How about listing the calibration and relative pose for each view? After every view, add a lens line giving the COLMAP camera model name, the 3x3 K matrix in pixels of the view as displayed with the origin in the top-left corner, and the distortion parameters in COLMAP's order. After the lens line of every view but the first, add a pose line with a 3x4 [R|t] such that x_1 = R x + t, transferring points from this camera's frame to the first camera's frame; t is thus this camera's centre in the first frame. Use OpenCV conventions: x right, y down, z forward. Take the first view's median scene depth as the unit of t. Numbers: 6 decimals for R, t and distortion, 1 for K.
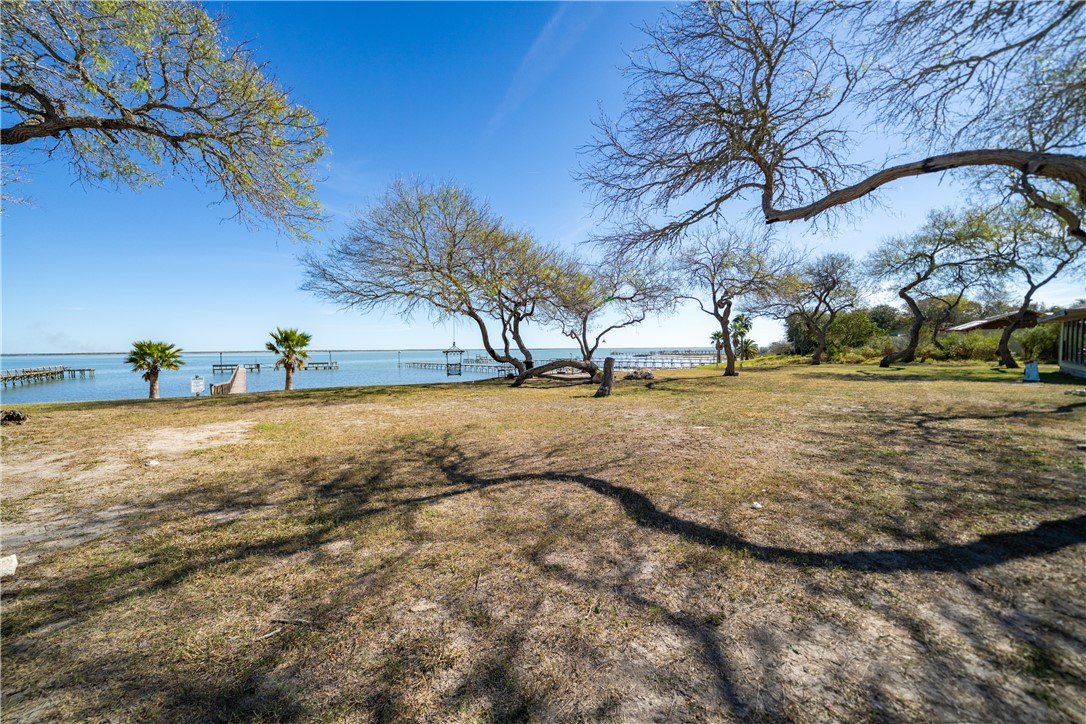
lens RADIAL K [[432.2, 0, 553.0], [0, 432.2, 368.6], [0, 0, 1]] dist [-0.002226, -0.000520]
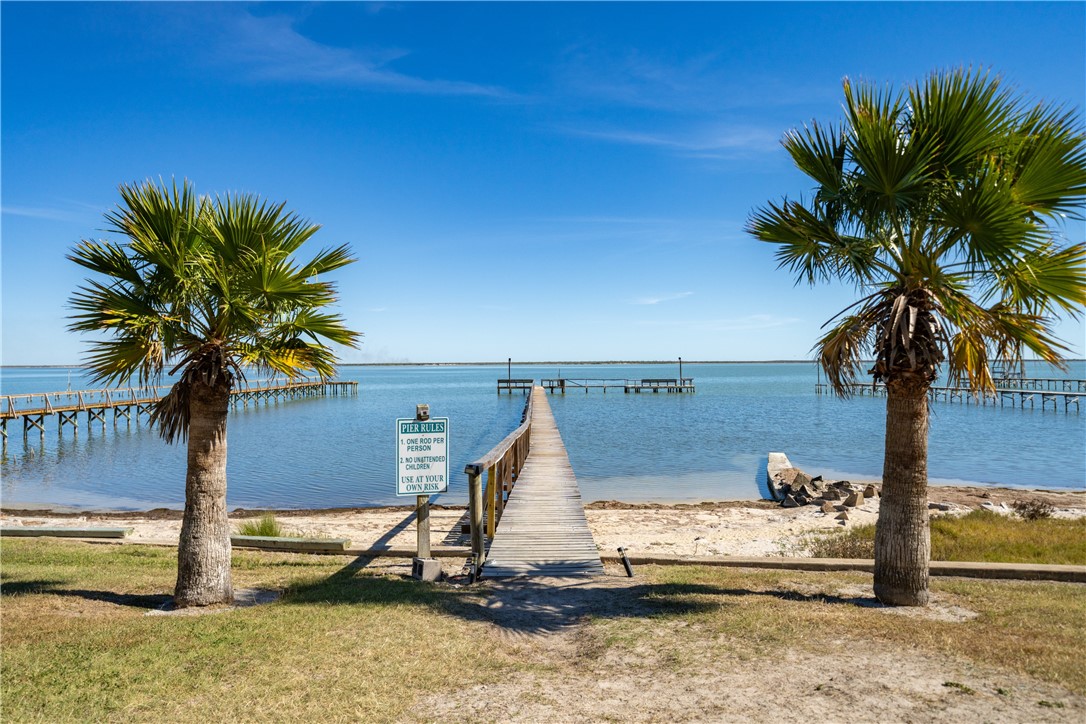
lens RADIAL K [[739.5, 0, 544.4], [0, 739.5, 365.1], [0, 0, 1]] dist [-0.017130, -0.001387]
pose [[0.821462, 0.008624, -0.570198, -0.574871], [-0.032368, 0.998979, -0.031522, 0.004534], [0.569344, 0.044350, 0.820902, 0.738888]]
